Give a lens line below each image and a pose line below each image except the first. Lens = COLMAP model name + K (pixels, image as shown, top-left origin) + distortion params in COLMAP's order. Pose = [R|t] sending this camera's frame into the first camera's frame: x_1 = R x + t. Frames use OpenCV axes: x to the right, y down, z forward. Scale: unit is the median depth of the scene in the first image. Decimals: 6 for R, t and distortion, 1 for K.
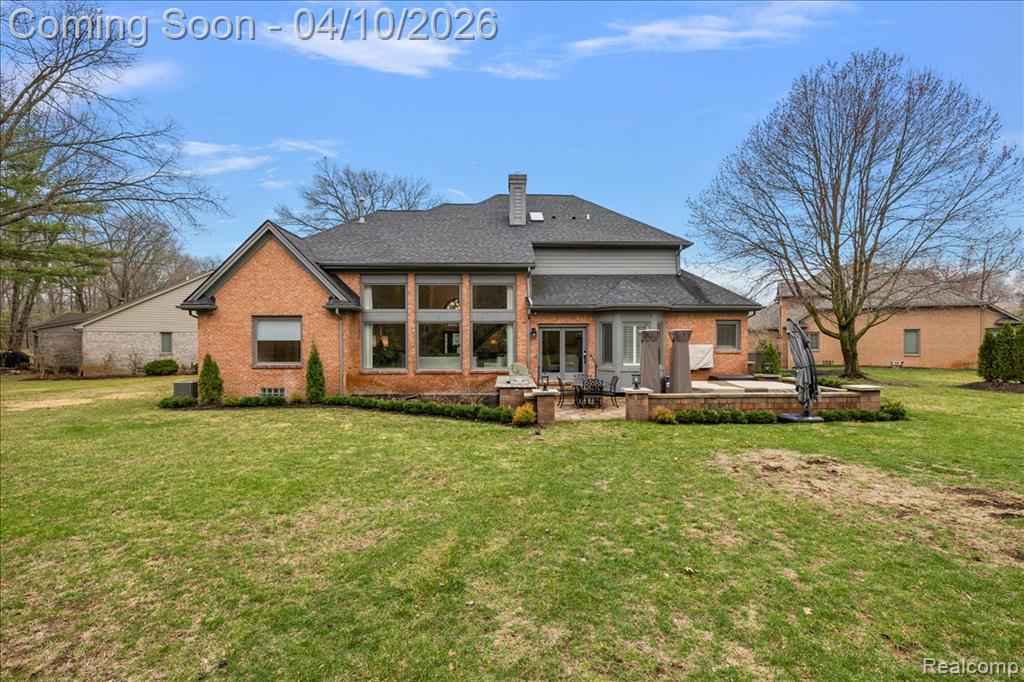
lens RADIAL K [[435.7, 0, 510.0], [0, 435.7, 343.0], [0, 0, 1]] dist [-0.000209, -0.000394]
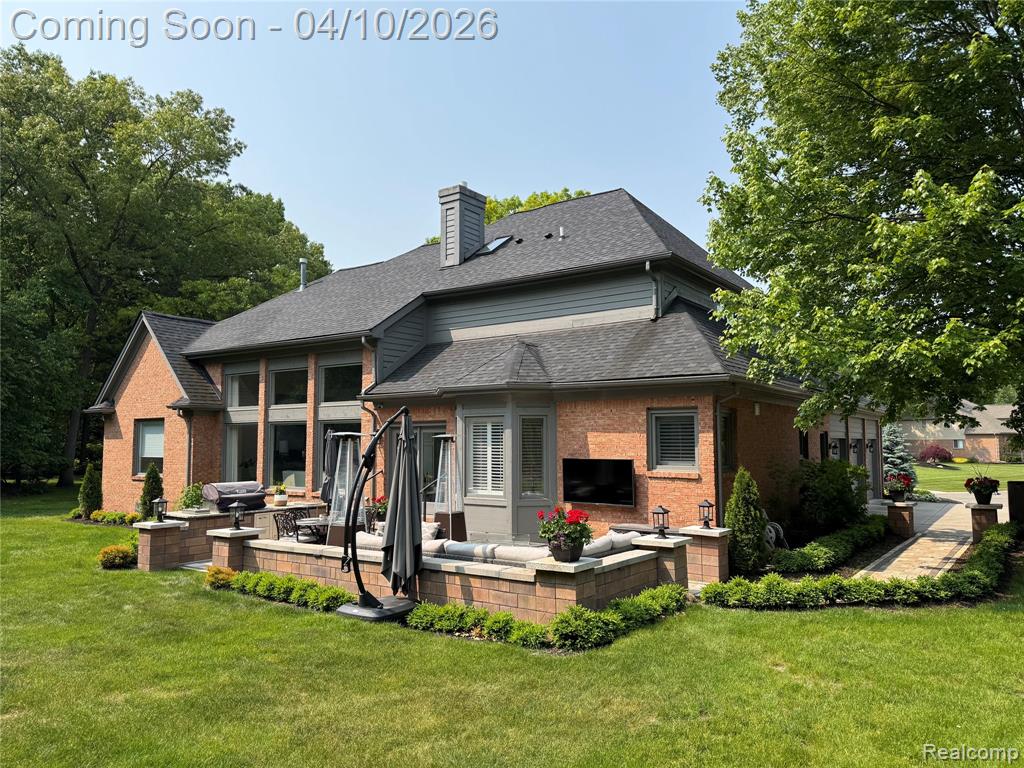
lens RADIAL K [[730.7, 0, 507.5], [0, 730.7, 383.9], [0, 0, 1]] dist [0.036161, 0.000502]
pose [[0.792294, -0.049203, -0.608152, 0.863606], [-0.002792, 0.996440, -0.084255, -0.011158], [0.610133, 0.068453, 0.789337, 0.266033]]
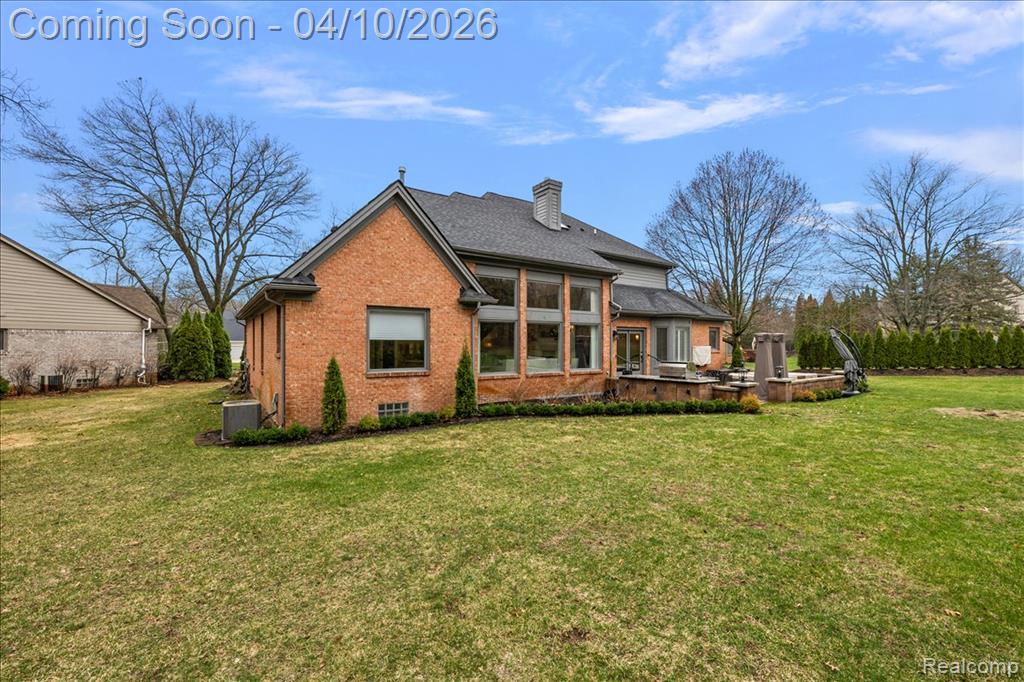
lens RADIAL K [[435.7, 0, 517.8], [0, 435.7, 342.4], [0, 0, 1]] dist [-0.000209, -0.000394]
pose [[0.824613, 0.005433, 0.565671, -0.753597], [0.001344, 0.999932, -0.011563, 0.007475], [-0.565696, 0.010295, 0.824550, 0.247388]]
